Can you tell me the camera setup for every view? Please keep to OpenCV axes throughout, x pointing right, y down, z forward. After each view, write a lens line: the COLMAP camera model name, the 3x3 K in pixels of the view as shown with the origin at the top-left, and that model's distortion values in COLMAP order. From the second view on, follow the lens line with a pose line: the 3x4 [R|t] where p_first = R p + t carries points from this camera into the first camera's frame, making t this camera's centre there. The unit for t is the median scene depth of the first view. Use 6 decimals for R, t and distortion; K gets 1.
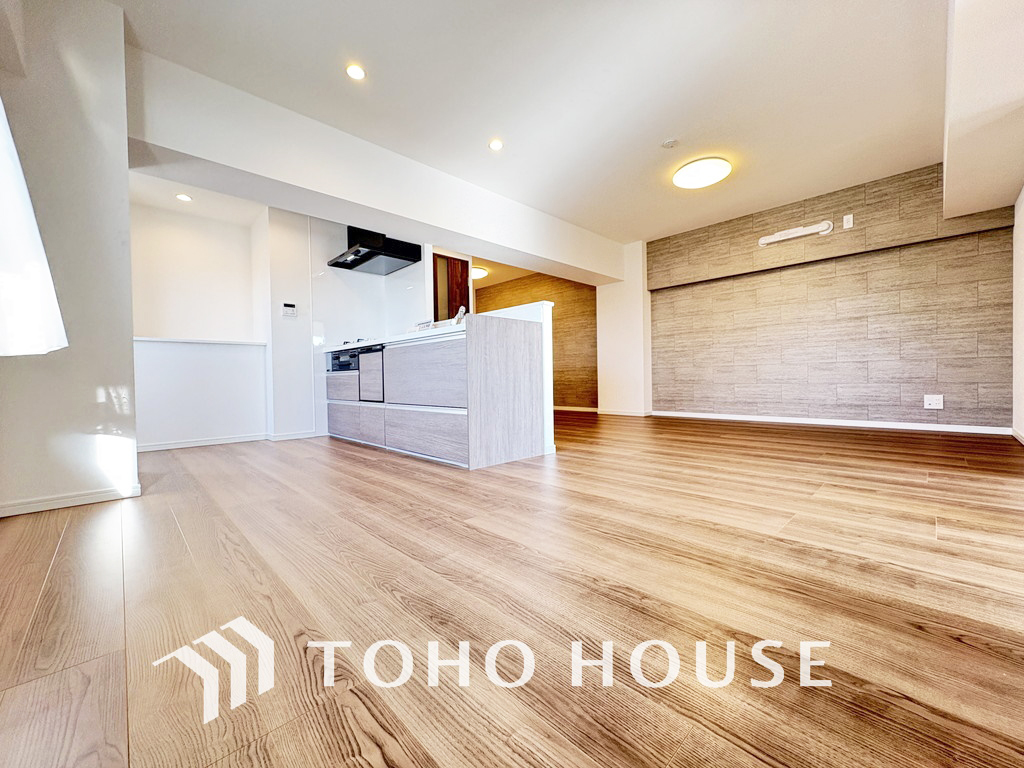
lens RADIAL K [[406.6, 0, 511.5], [0, 406.6, 384.0], [0, 0, 1]] dist [-0.003285, 0.000158]
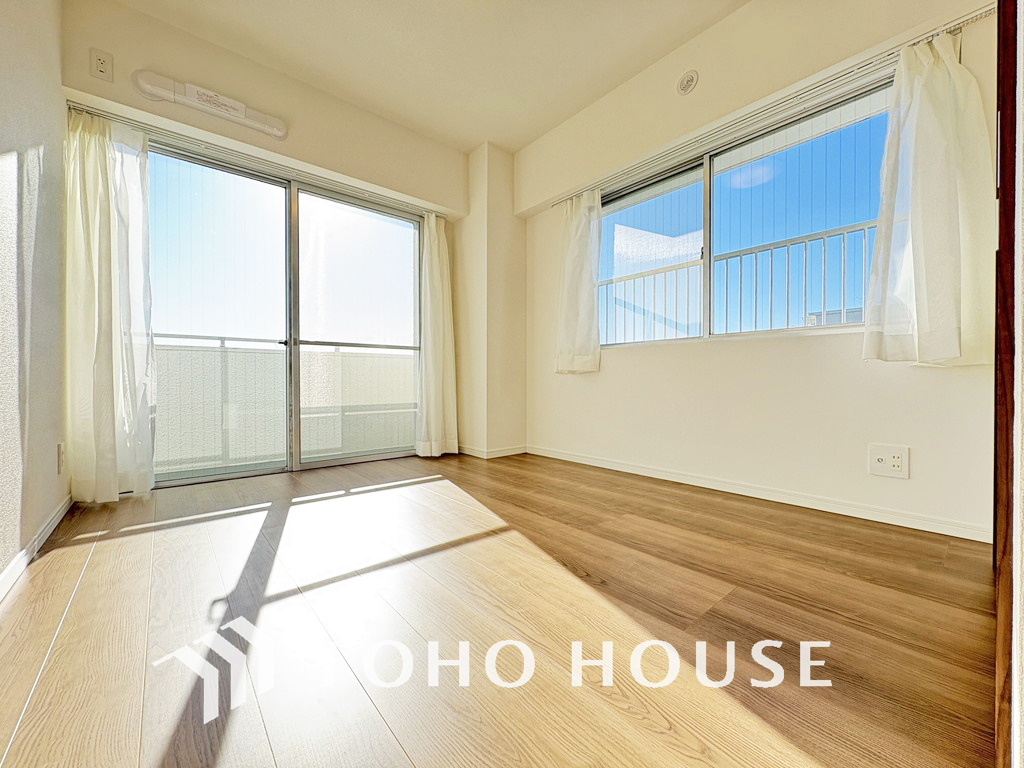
lens RADIAL K [[406.6, 0, 518.3], [0, 406.6, 382.7], [0, 0, 1]] dist [-0.003285, 0.000158]
pose [[-0.999587, 0.019584, 0.021045, 1.546840], [0.019790, 0.999758, 0.009626, -0.118183], [-0.020851, 0.010038, -0.999732, 3.511517]]
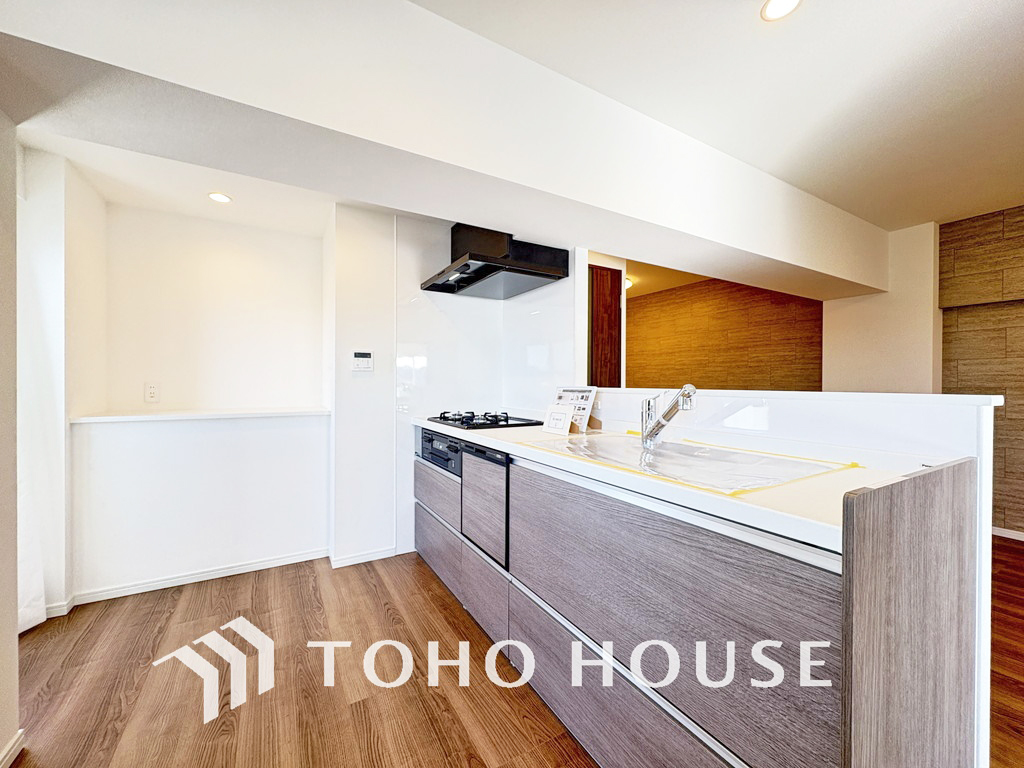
lens RADIAL K [[406.6, 0, 508.3], [0, 406.6, 386.9], [0, 0, 1]] dist [-0.003285, 0.000158]
pose [[0.969973, 0.028354, -0.241555, -0.136911], [-0.027945, 0.999596, 0.005120, -0.125090], [0.241603, 0.001784, 0.970374, 0.353710]]
